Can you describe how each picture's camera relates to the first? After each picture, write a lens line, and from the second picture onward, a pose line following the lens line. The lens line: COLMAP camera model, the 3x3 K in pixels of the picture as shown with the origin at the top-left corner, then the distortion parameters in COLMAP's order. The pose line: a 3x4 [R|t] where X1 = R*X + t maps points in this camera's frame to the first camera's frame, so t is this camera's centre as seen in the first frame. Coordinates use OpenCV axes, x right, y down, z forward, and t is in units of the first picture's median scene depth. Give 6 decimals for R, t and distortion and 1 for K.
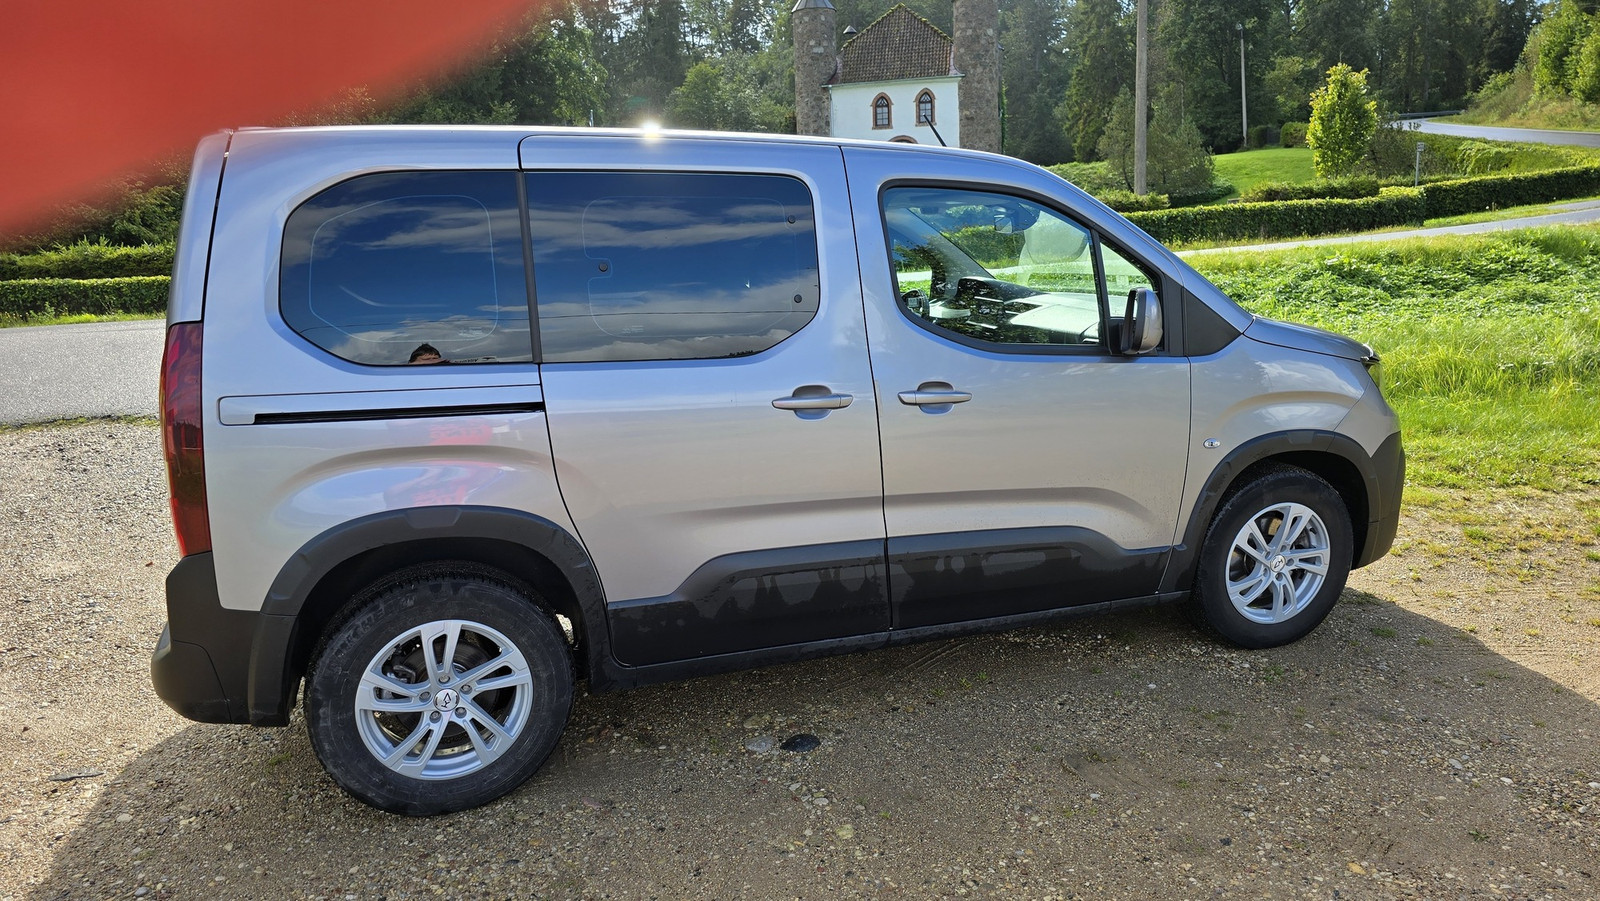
lens RADIAL K [[1059.5, 0, 800.0], [0, 1059.5, 450.5], [0, 0, 1]] dist [0.063118, -0.059599]
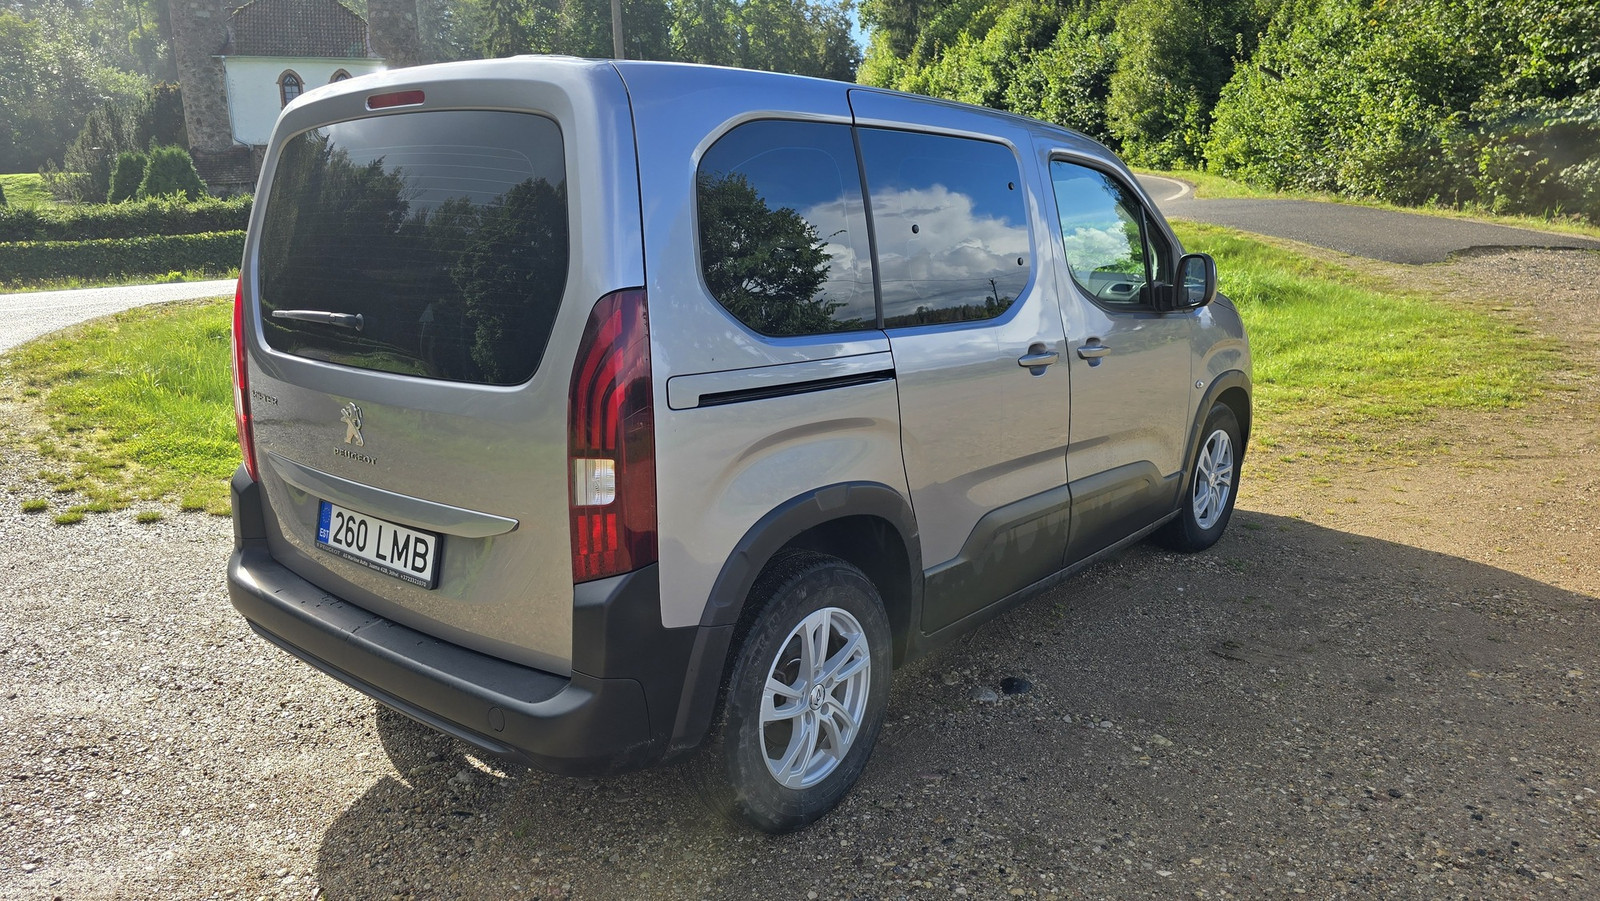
lens RADIAL K [[1059.5, 0, 800.0], [0, 1059.5, 450.5], [0, 0, 1]] dist [0.063118, -0.059599]
pose [[0.868554, -0.090572, 0.487249, -0.684386], [0.089576, 0.995656, 0.025402, -0.003422], [-0.487433, 0.021583, 0.872894, 0.178668]]
